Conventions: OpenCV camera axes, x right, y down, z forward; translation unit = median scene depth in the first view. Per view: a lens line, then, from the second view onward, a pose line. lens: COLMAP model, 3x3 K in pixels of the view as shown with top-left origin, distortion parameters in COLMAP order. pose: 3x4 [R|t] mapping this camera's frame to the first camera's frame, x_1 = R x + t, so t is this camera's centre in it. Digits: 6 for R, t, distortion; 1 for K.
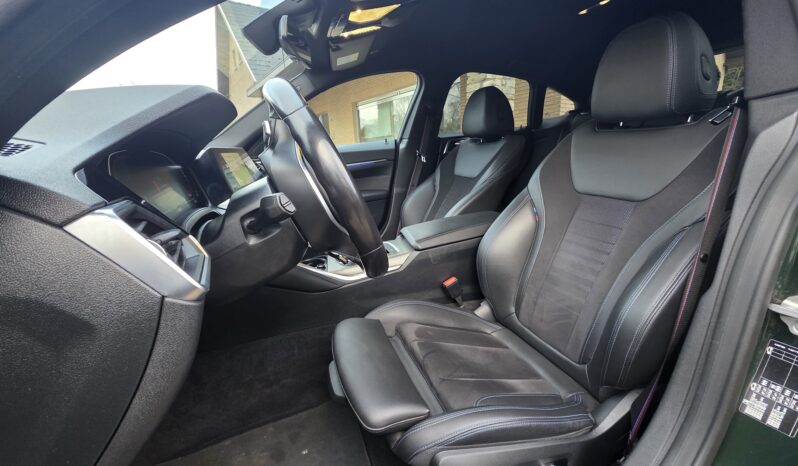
lens RADIAL K [[315.2, 0, 400.5], [0, 315.2, 233.9], [0, 0, 1]] dist [0.000121, 0.005894]
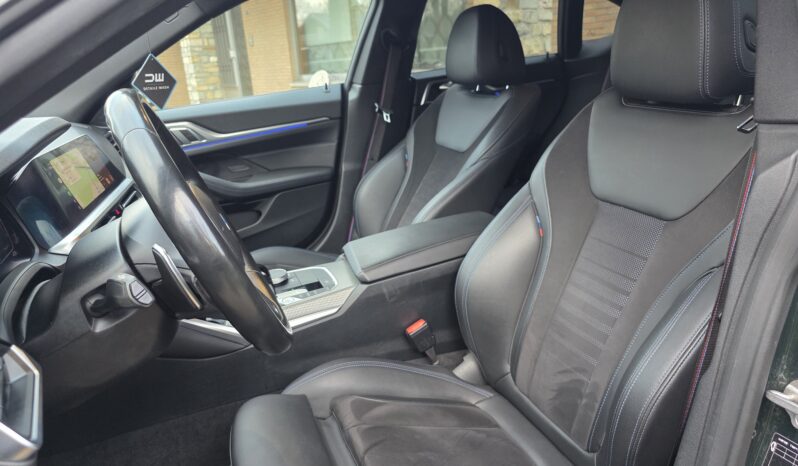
lens RADIAL K [[544.1, 0, 398.8], [0, 544.1, 227.2], [0, 0, 1]] dist [0.055168, -0.042816]
pose [[0.999172, -0.025862, 0.031414, 0.091947], [0.024173, 0.998301, 0.053011, -0.123752], [-0.032732, -0.052208, 0.998100, -0.140368]]
